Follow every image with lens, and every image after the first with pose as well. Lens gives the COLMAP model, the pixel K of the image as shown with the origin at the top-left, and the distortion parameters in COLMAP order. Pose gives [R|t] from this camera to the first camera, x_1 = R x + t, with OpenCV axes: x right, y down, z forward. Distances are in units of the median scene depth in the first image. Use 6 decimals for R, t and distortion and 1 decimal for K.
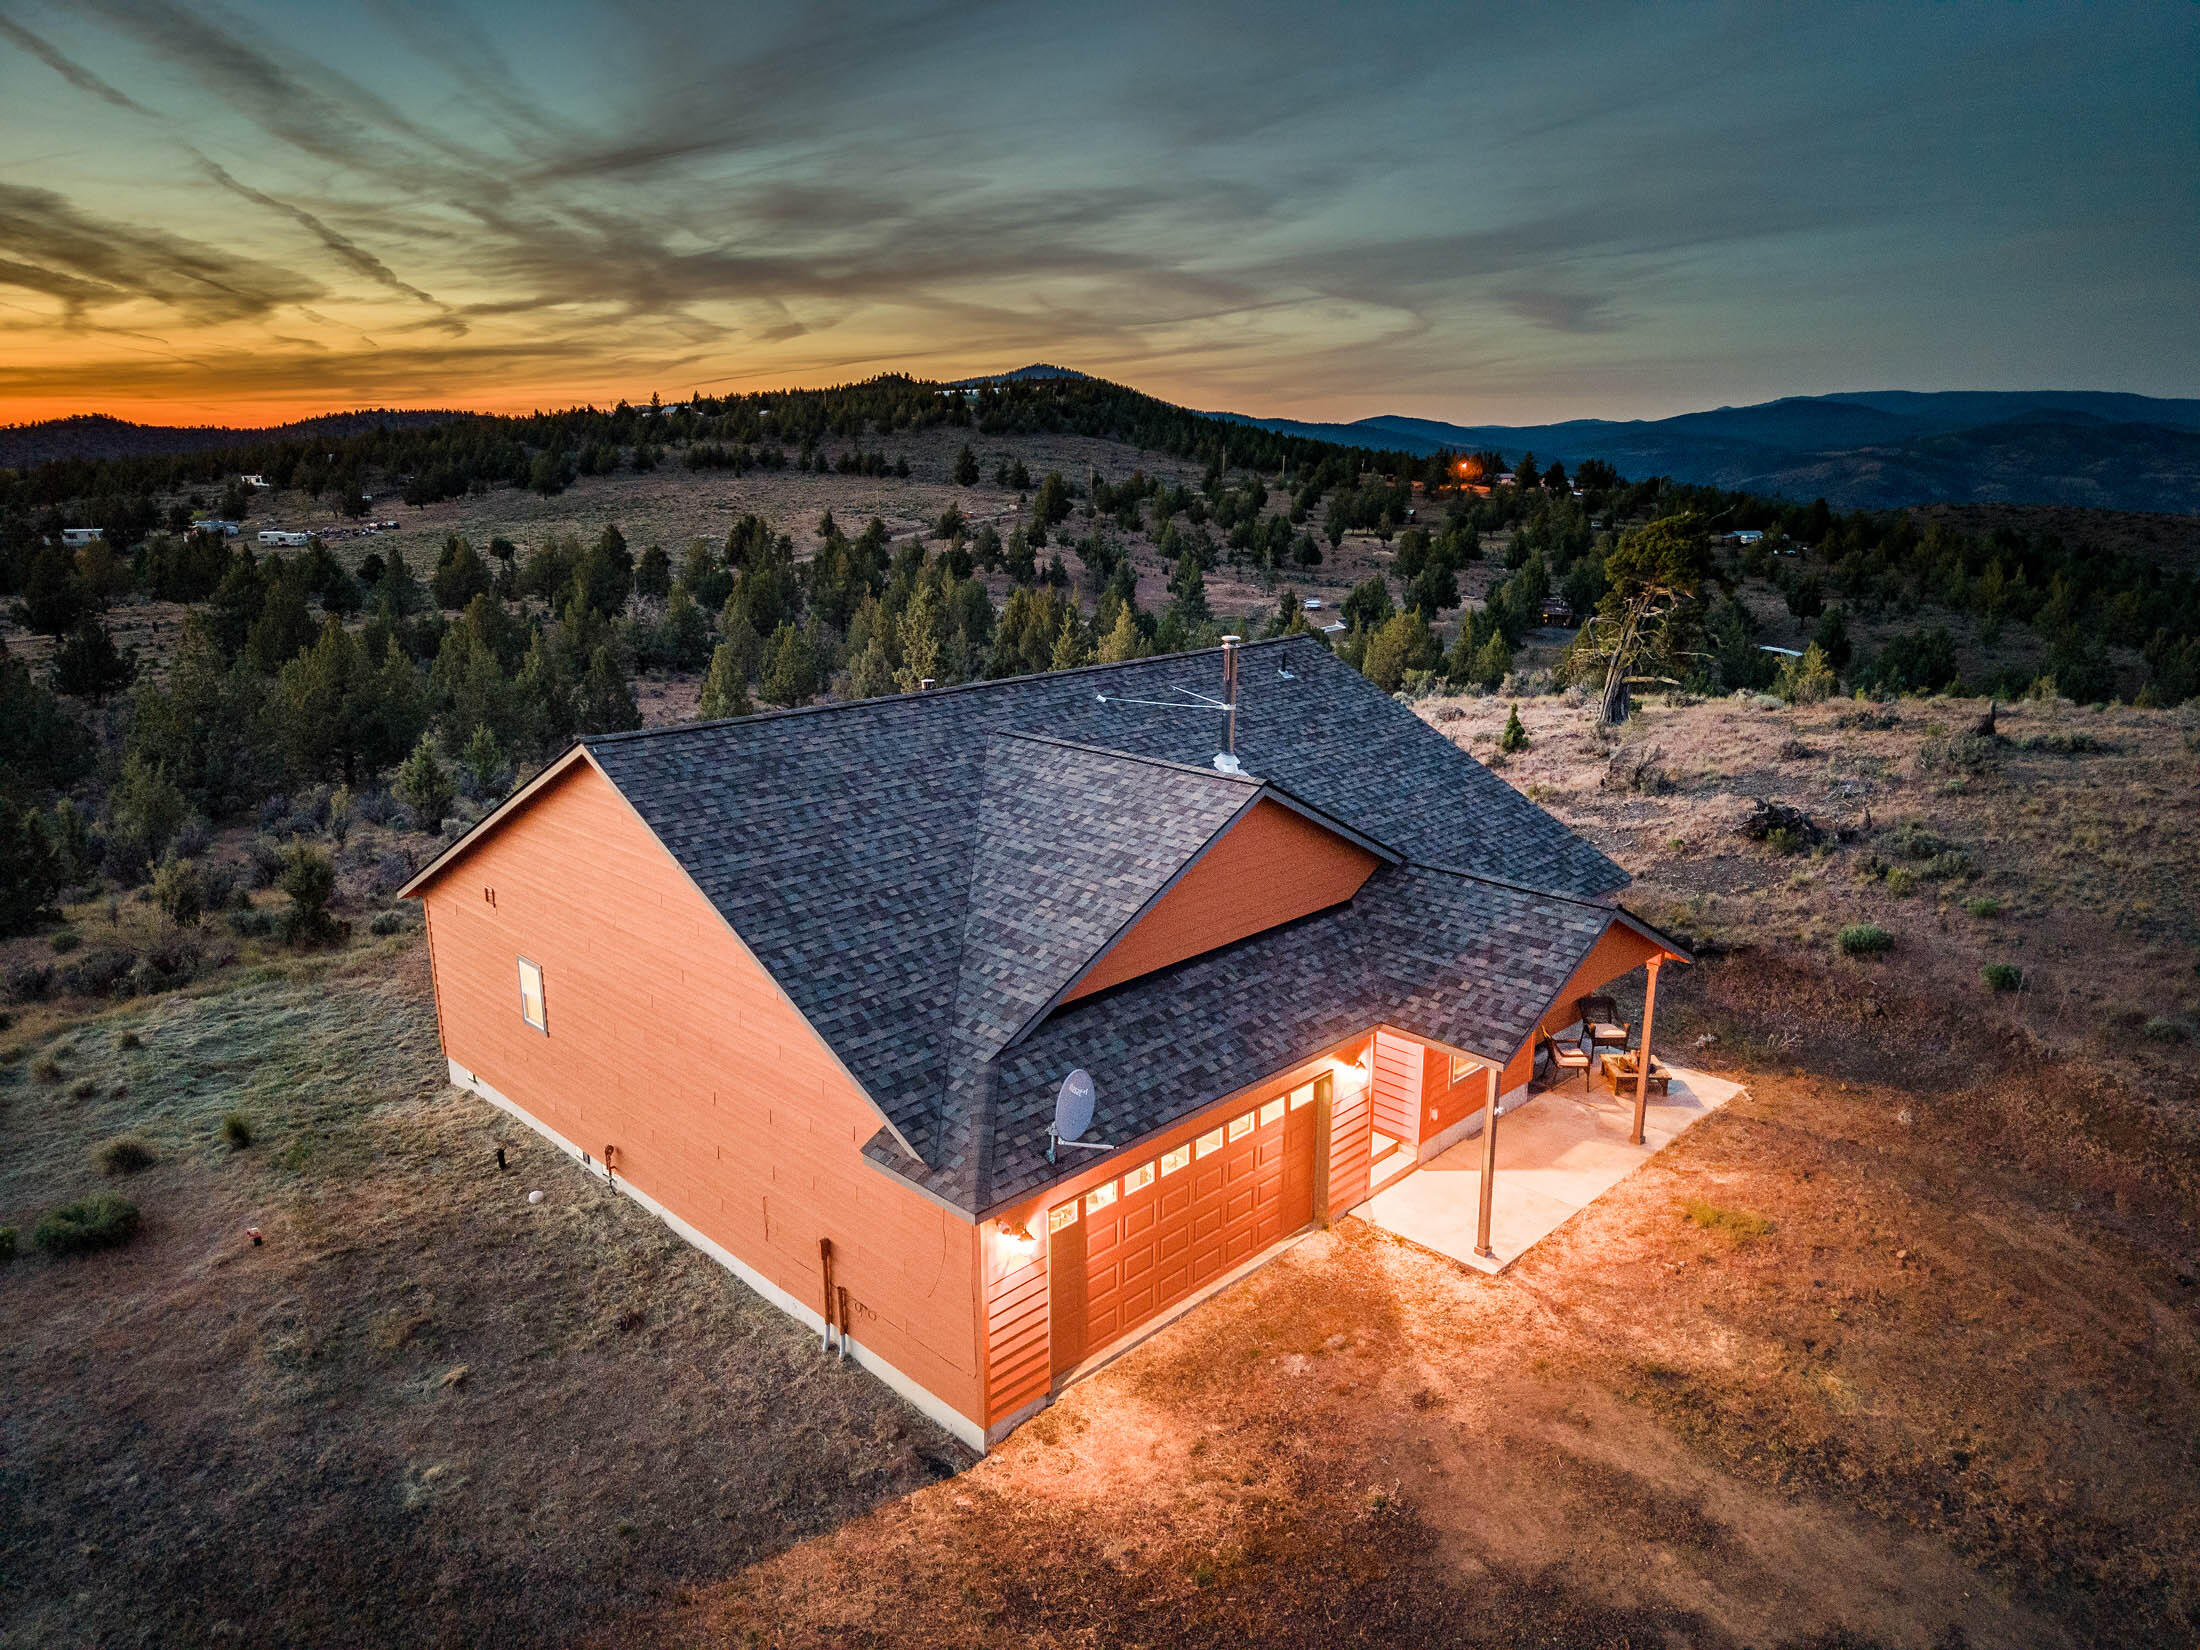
lens RADIAL K [[1484.1, 0, 1098.2], [0, 1484.1, 822.3], [0, 0, 1]] dist [0.007176, -0.000738]
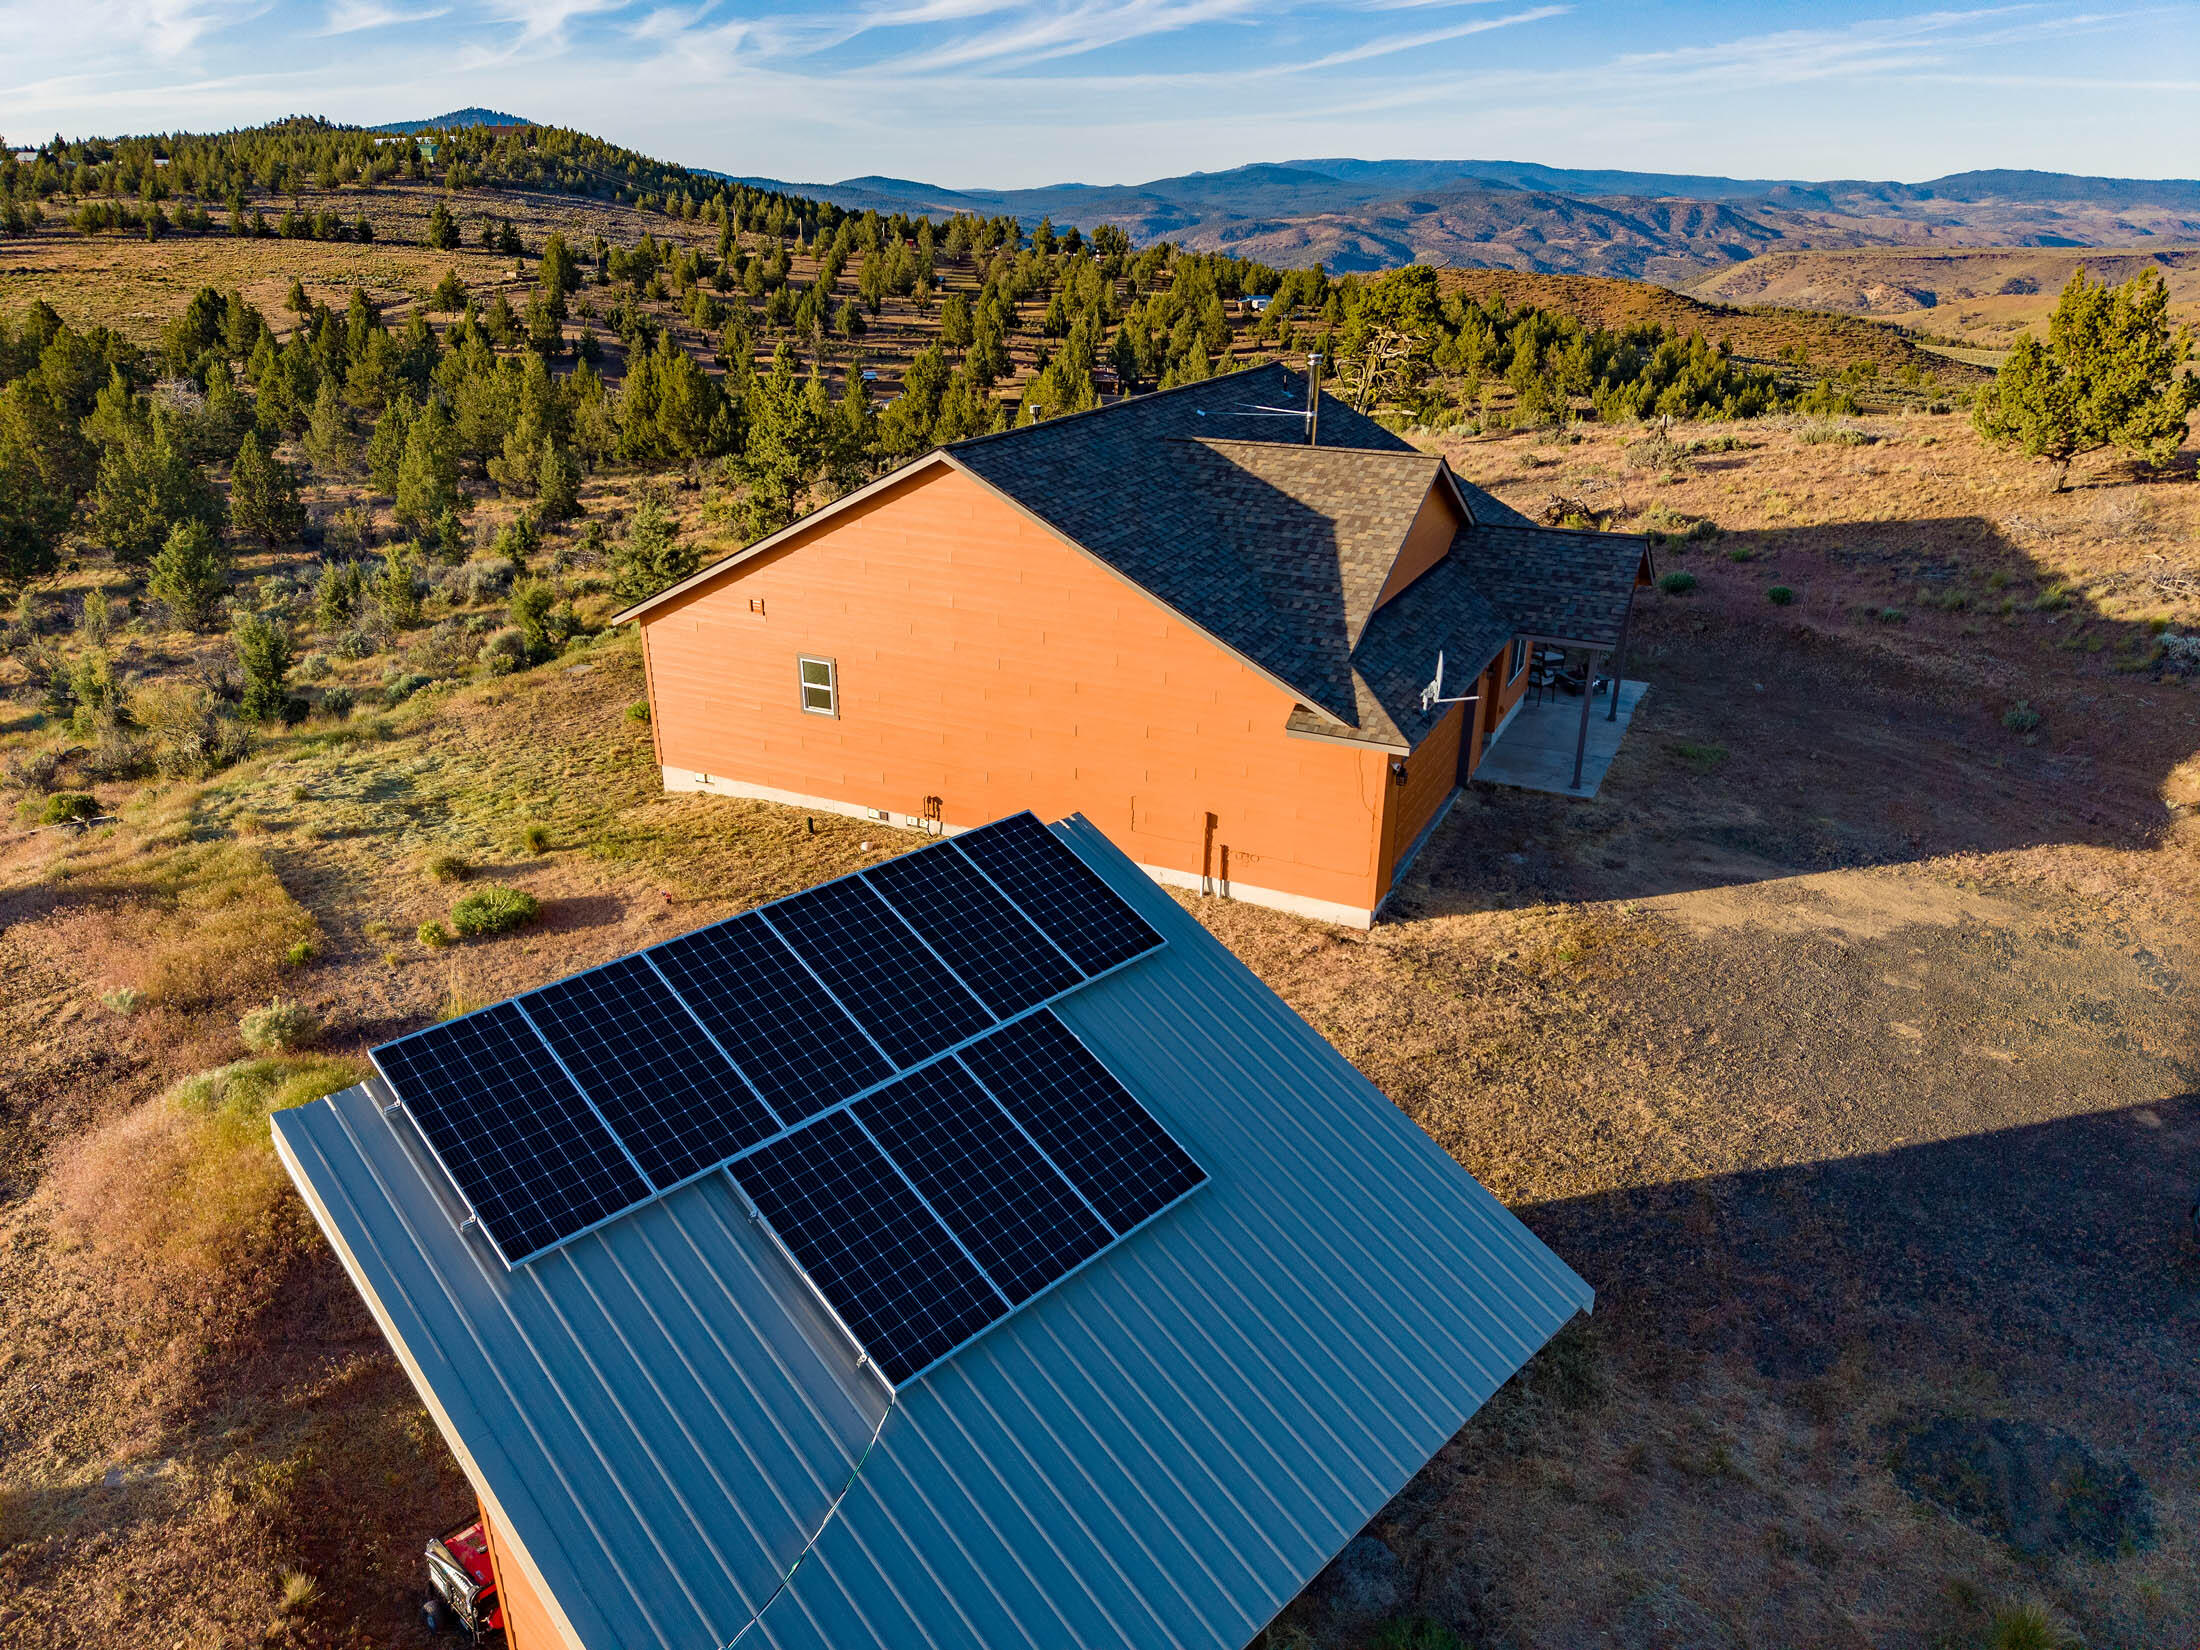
lens RADIAL K [[1474.9, 0, 1097.6], [0, 1474.9, 827.3], [0, 0, 1]] dist [0.051753, -0.058788]
pose [[0.946456, -0.118995, 0.300104, -0.531297], [0.074282, 0.984918, 0.156265, 0.060051], [-0.314172, -0.125605, 0.941020, -0.178769]]
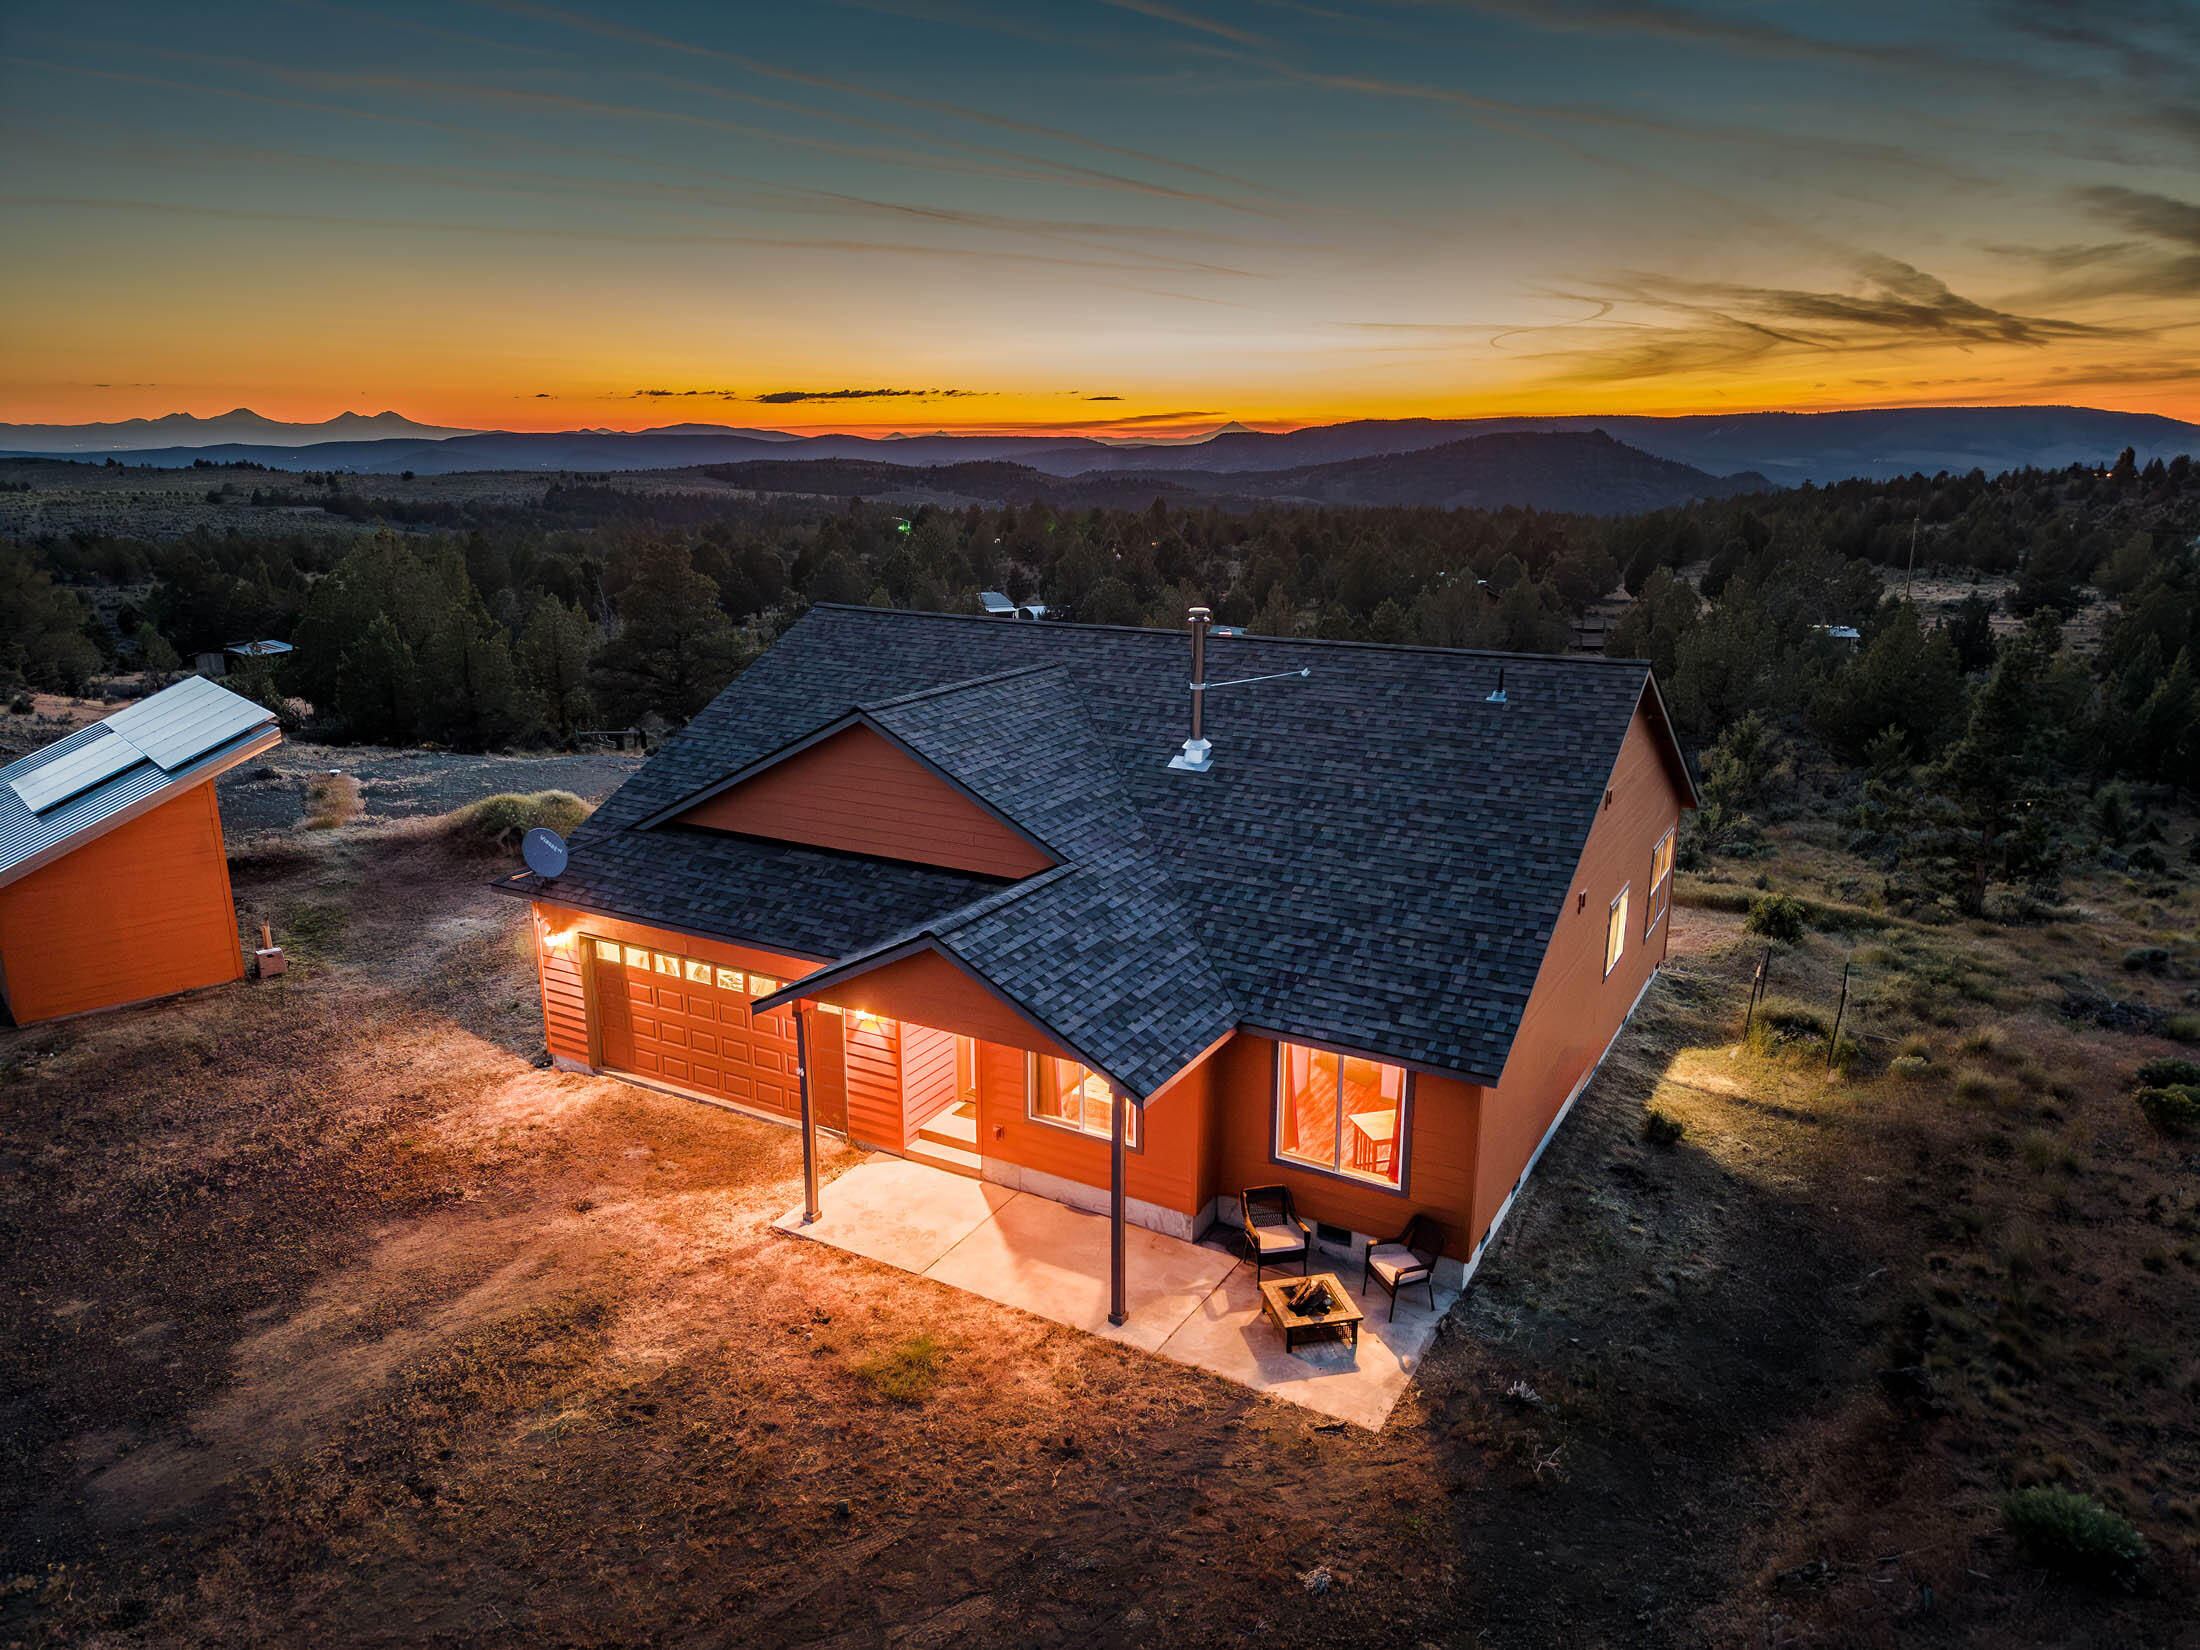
lens RADIAL K [[1484.1, 0, 1098.2], [0, 1484.1, 822.3], [0, 0, 1]] dist [0.007176, -0.000738]
pose [[0.254535, 0.244403, -0.935671, 0.880308], [-0.241105, 0.953023, 0.183346, -0.138423], [0.936526, 0.178927, 0.301504, 0.637870]]
